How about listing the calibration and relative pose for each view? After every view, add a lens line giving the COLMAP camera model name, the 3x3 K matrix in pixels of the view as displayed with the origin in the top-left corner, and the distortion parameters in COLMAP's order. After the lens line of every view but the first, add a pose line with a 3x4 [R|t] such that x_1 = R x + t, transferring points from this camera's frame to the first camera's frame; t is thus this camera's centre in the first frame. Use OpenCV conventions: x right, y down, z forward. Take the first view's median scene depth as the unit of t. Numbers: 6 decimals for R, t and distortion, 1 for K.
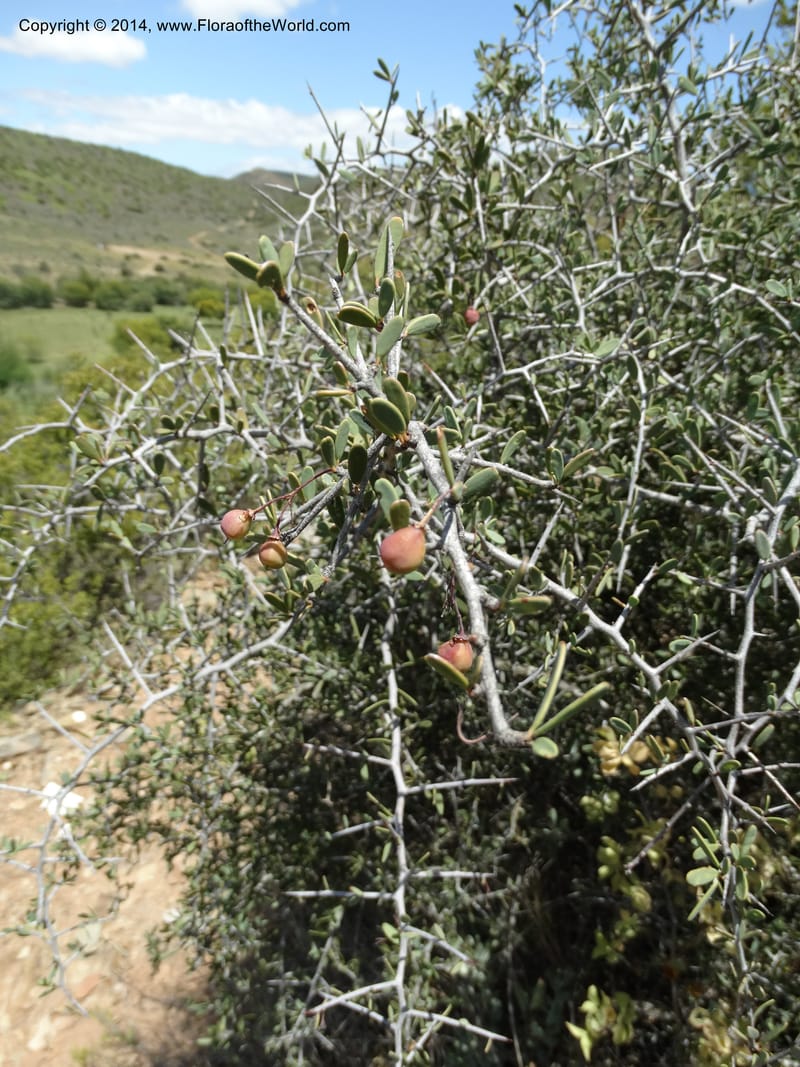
lens RADIAL K [[795.4, 0, 380.3], [0, 795.4, 531.1], [0, 0, 1]] dist [0.018620, 0.004268]
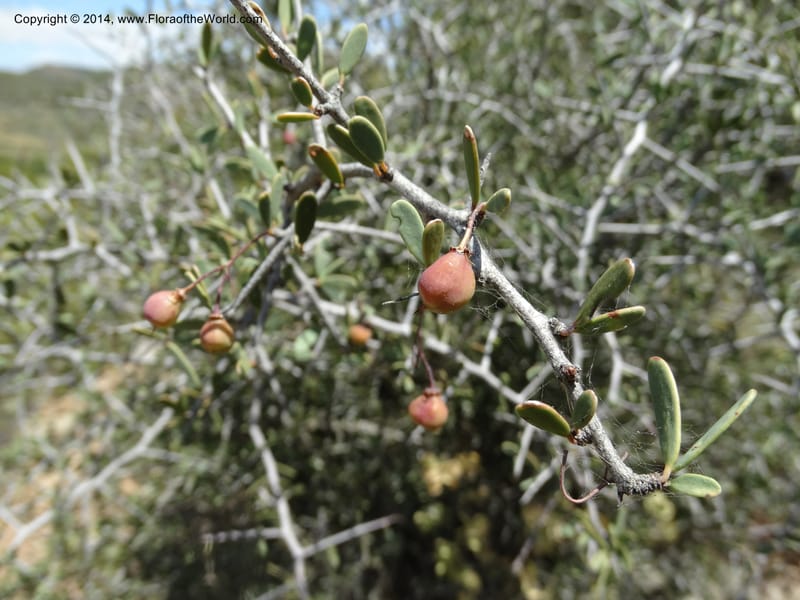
lens RADIAL K [[596.4, 0, 400.0], [0, 596.4, 300.0], [0, 0, 1]] dist [0.018620, 0.004268]
pose [[0.933053, -0.141400, 0.330783, -0.067507], [0.156943, 0.987393, -0.020613, 0.014553], [-0.323698, 0.071147, 0.943482, 0.142128]]
